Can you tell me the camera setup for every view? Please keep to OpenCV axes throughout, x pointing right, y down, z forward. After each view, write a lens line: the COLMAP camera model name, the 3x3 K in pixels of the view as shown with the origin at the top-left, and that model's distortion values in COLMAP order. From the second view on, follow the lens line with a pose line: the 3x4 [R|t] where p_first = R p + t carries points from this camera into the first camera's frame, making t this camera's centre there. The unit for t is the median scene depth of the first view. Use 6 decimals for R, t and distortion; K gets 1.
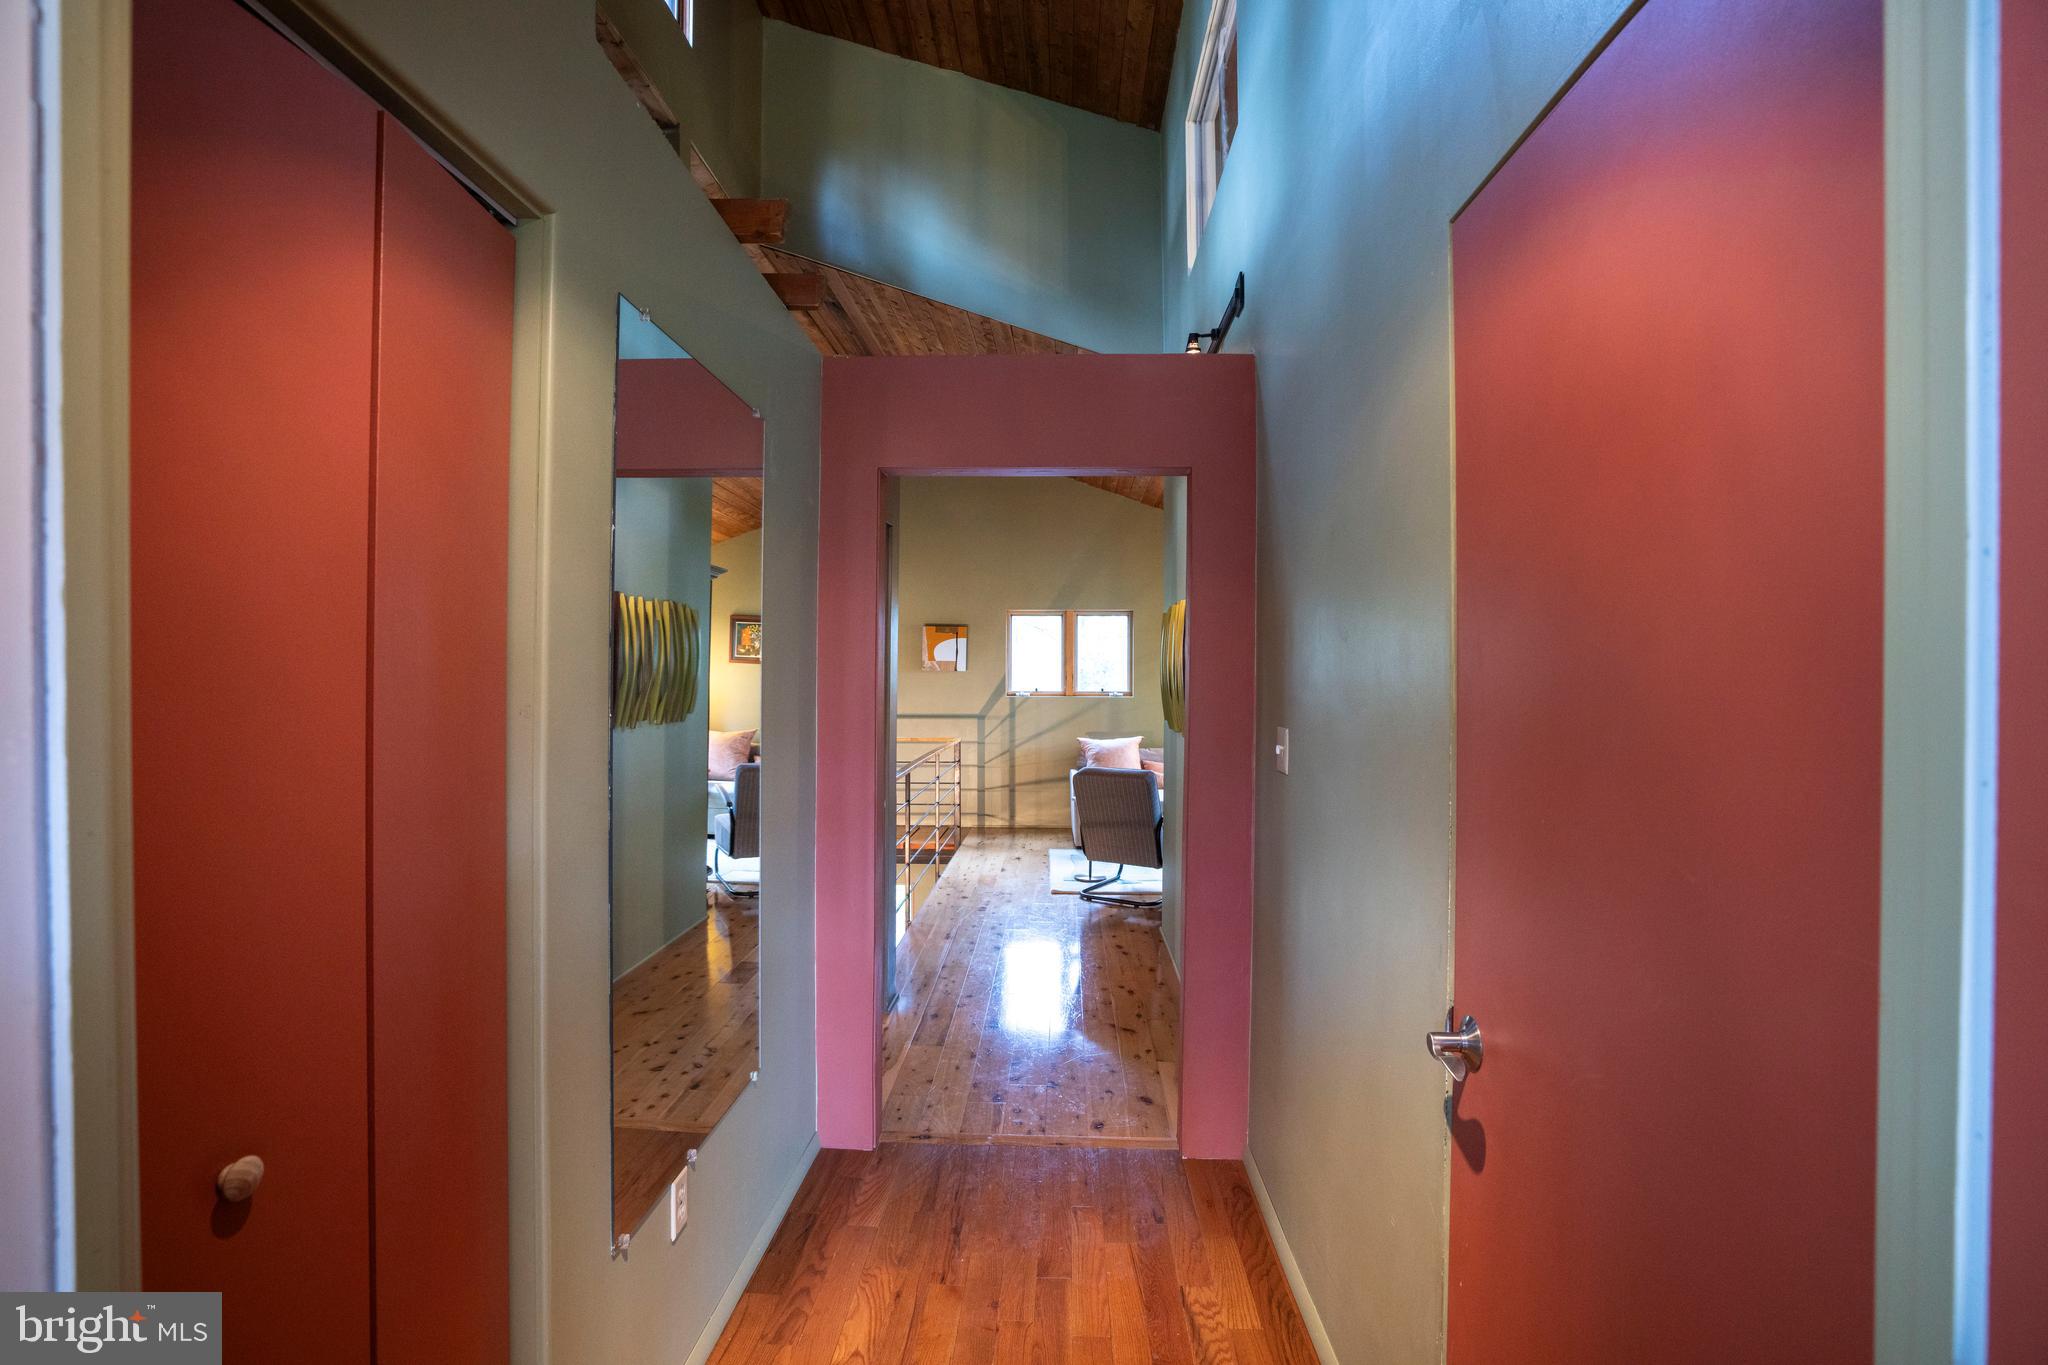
lens RADIAL K [[945.5, 0, 1023.1], [0, 945.5, 682.1], [0, 0, 1]] dist [-0.055223, 0.018896]
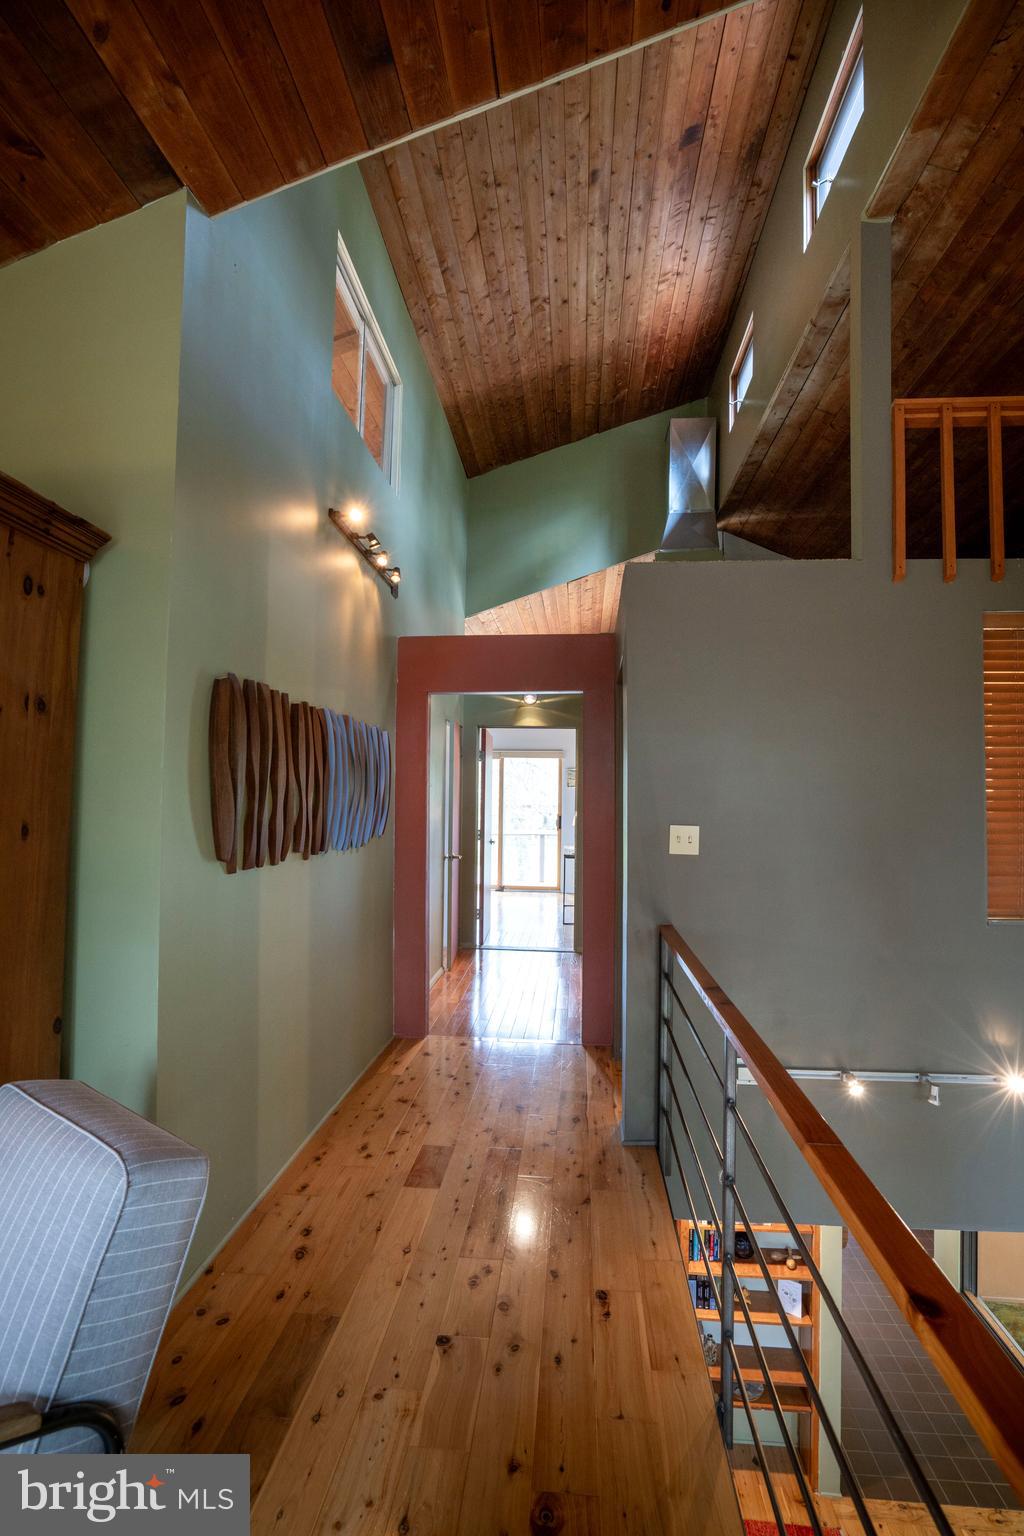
lens RADIAL K [[709.1, 0, 511.2], [0, 709.1, 772.1], [0, 0, 1]] dist [-0.055223, 0.018896]
pose [[-0.998522, -0.008137, 0.053731, -0.057201], [-0.010009, 0.999349, -0.034673, -0.002252], [-0.053414, -0.035160, -0.997953, 1.690847]]
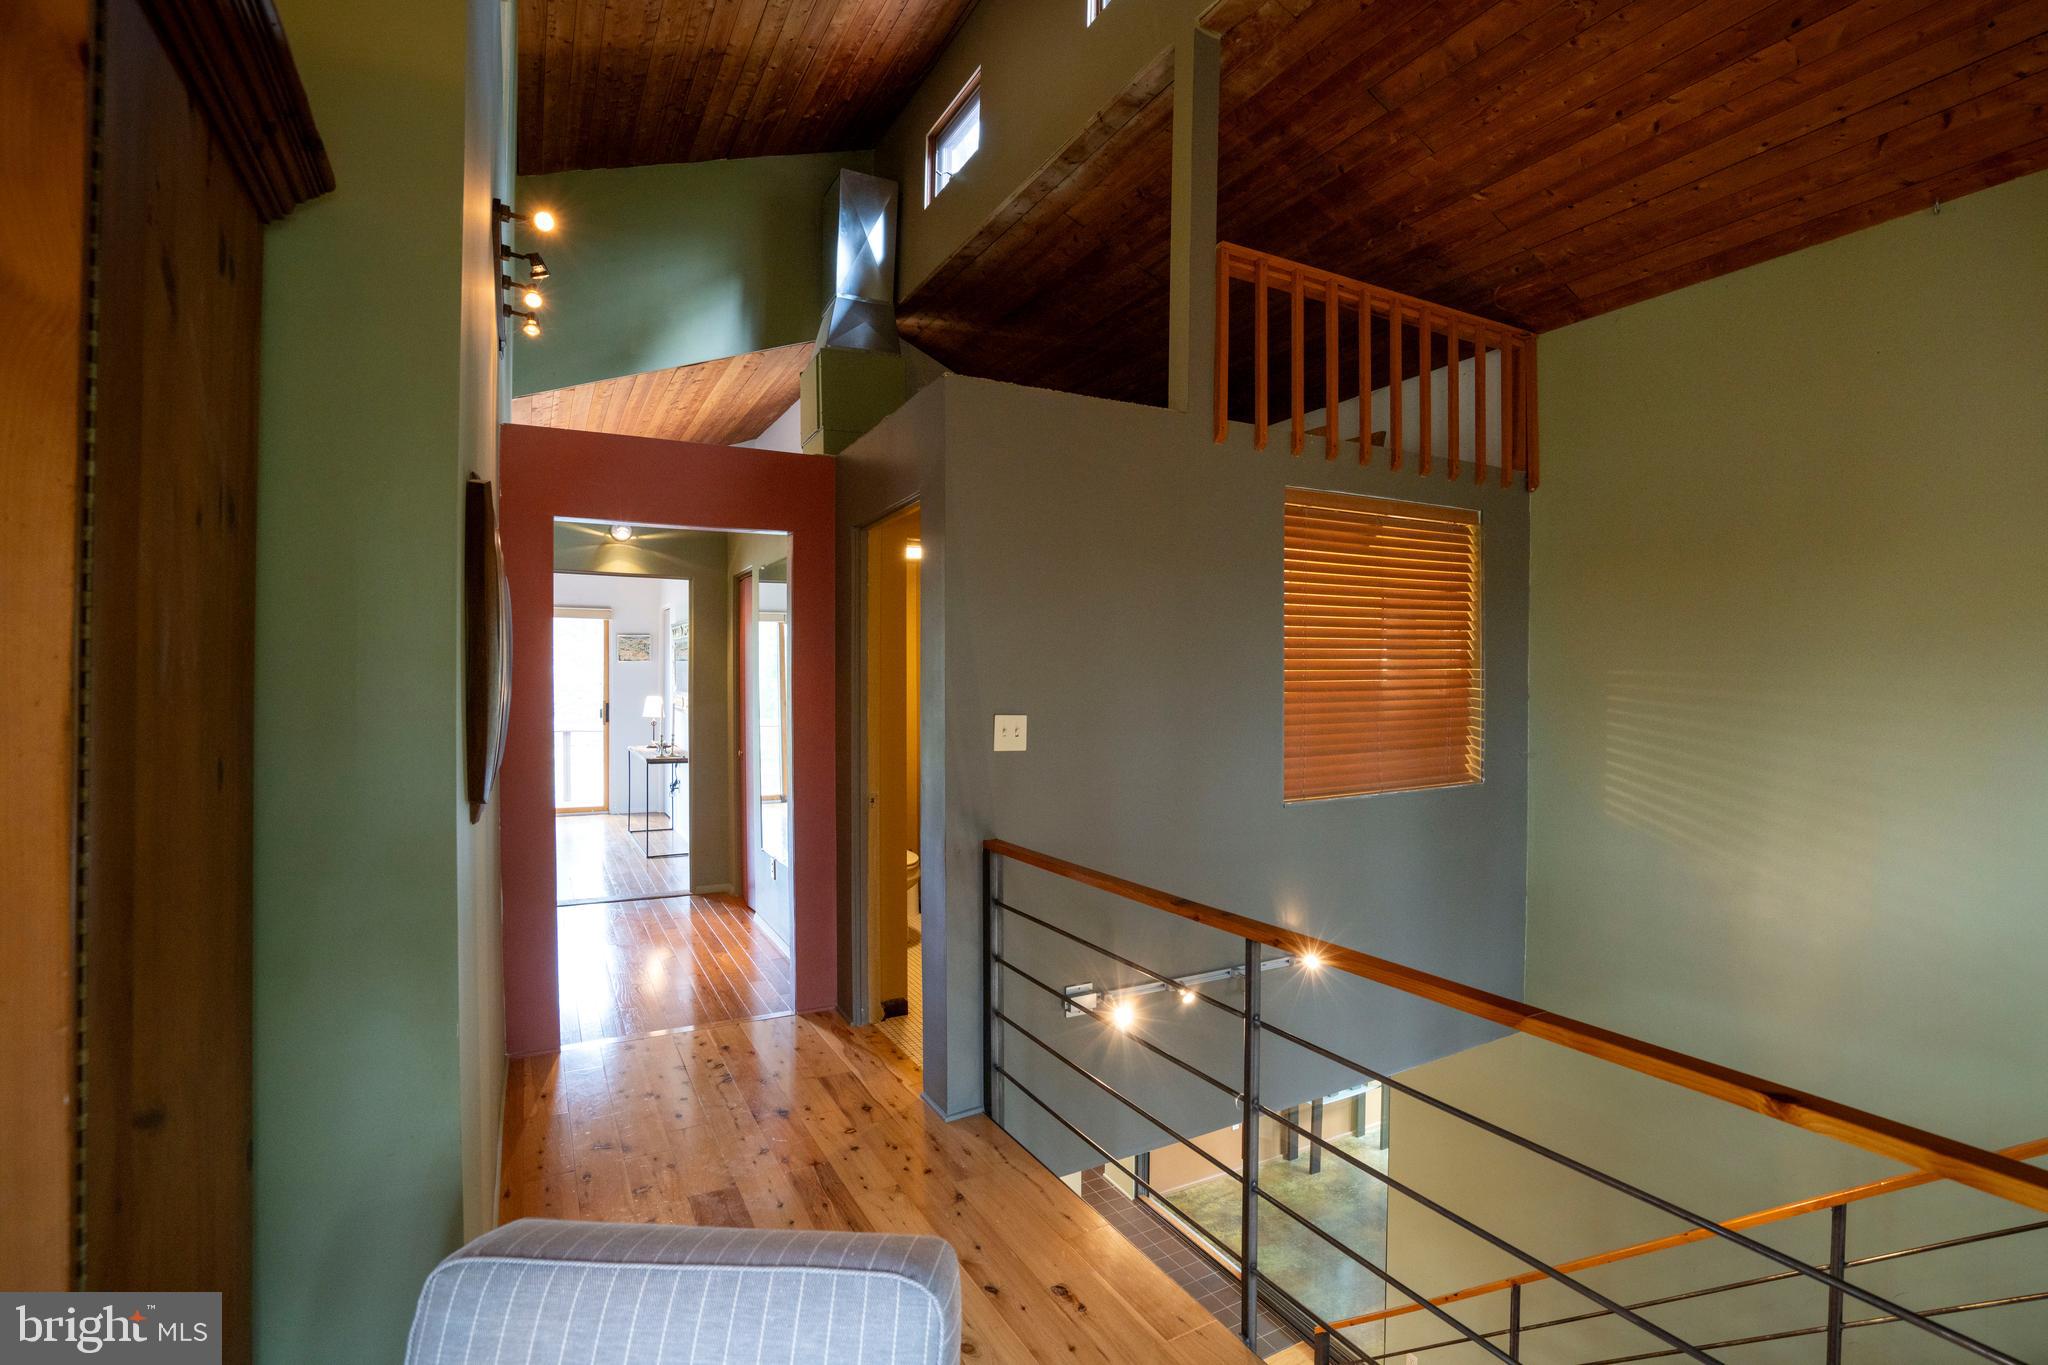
lens RADIAL K [[945.5, 0, 1023.2], [0, 945.5, 686.5], [0, 0, 1]] dist [-0.055223, 0.018896]
pose [[-0.861299, 0.002741, -0.508091, 0.182985], [-0.003580, 0.999928, 0.011463, -0.007174], [0.508086, 0.011692, -0.861227, 1.638288]]
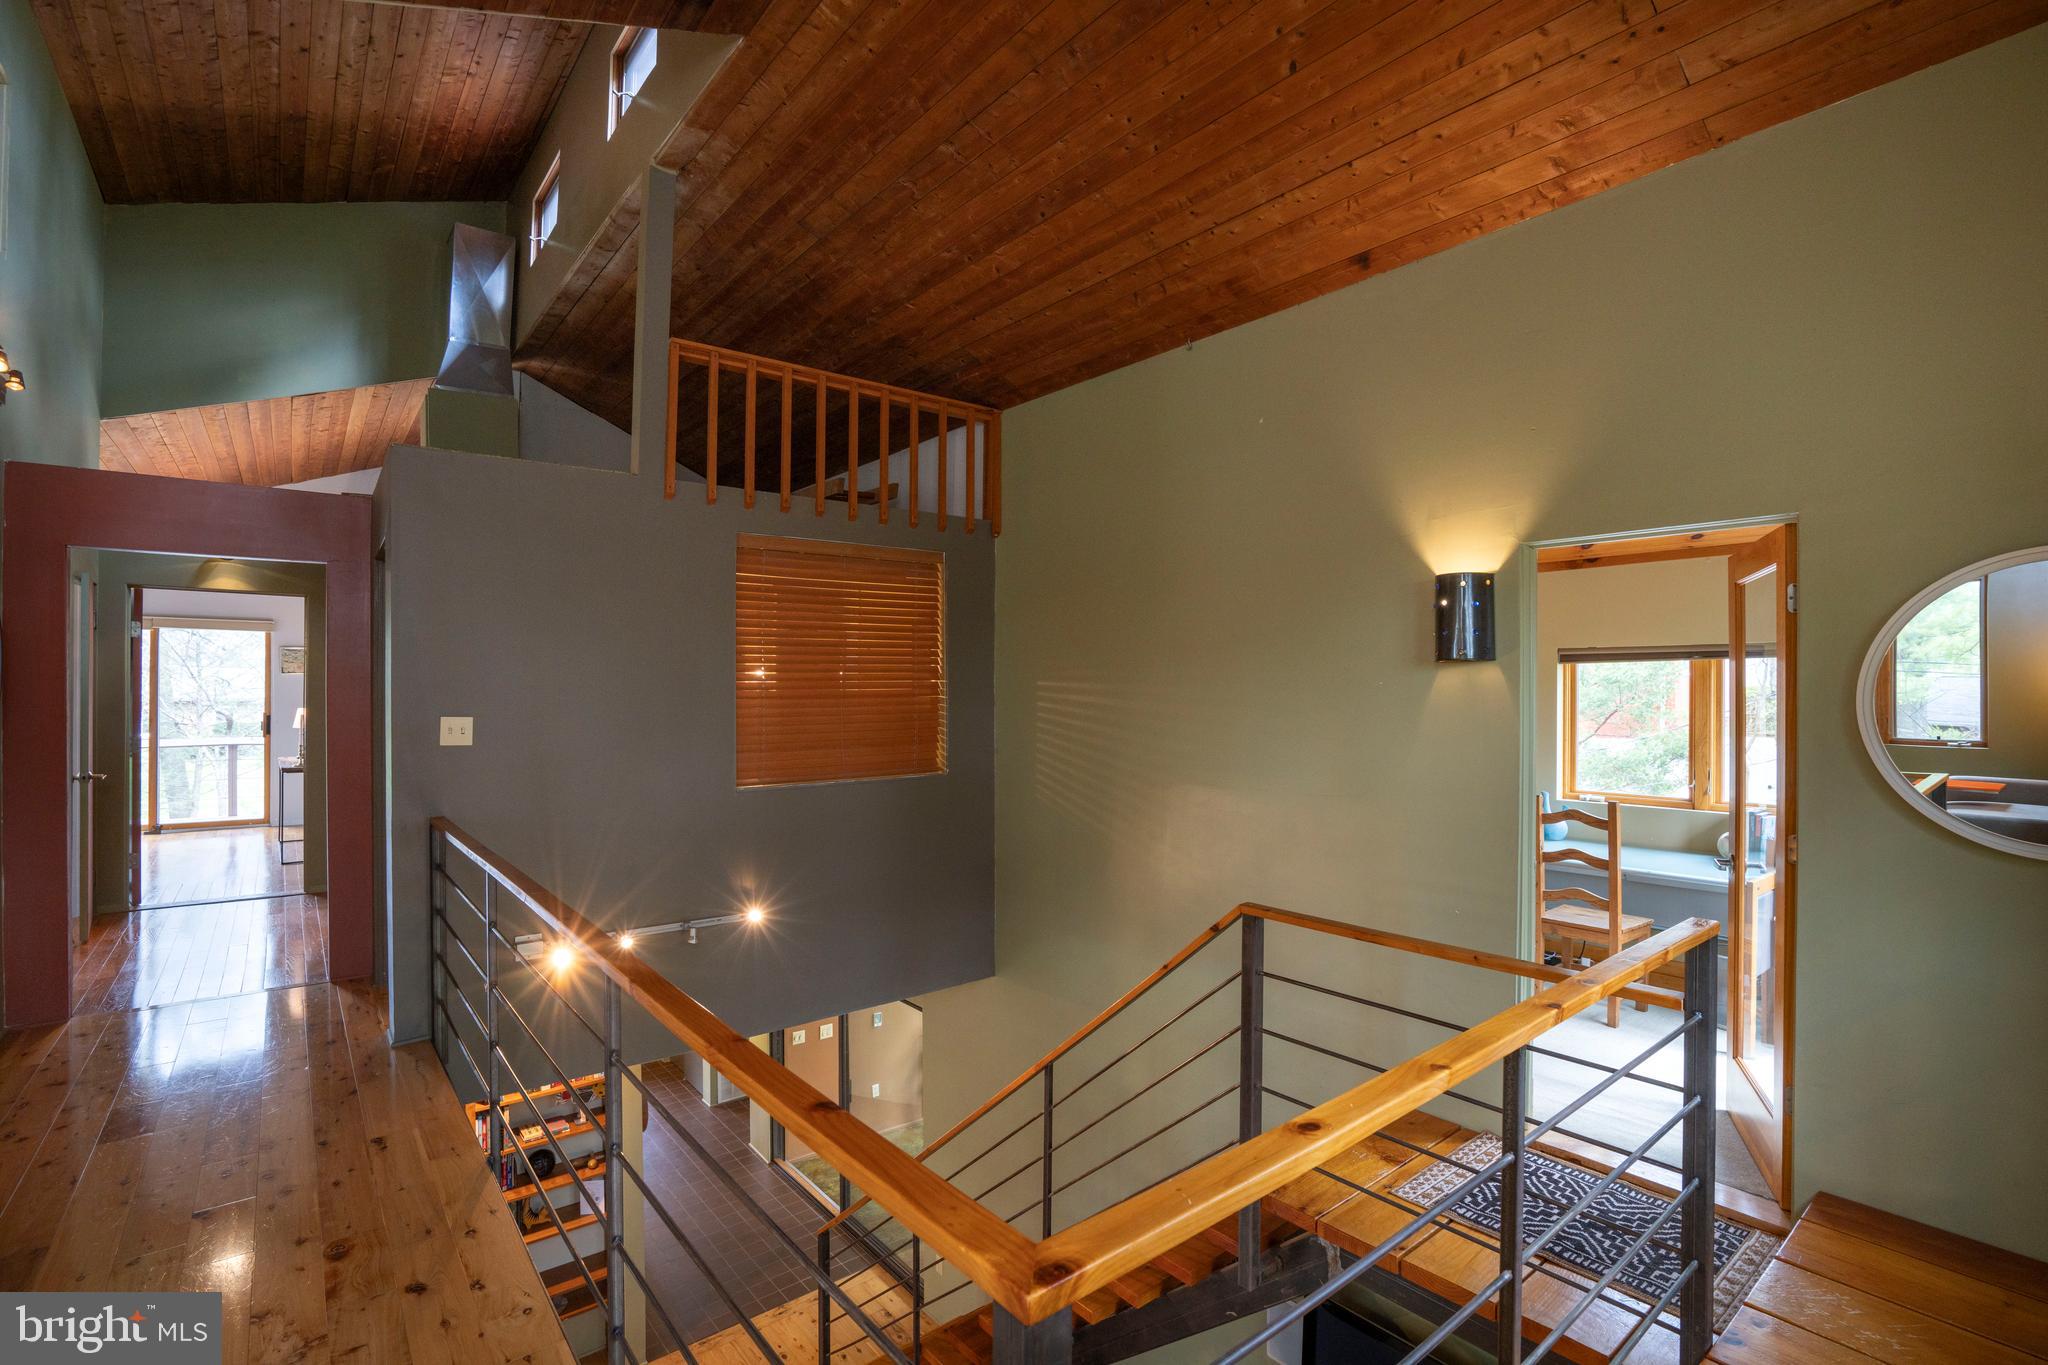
lens RADIAL K [[945.5, 0, 1024.6], [0, 945.5, 688.8], [0, 0, 1]] dist [-0.055223, 0.018896]
pose [[-0.751304, -0.003499, -0.659947, -0.005990], [-0.003214, 0.999993, -0.001644, -0.003567], [0.659948, 0.000886, -0.751311, 2.046585]]
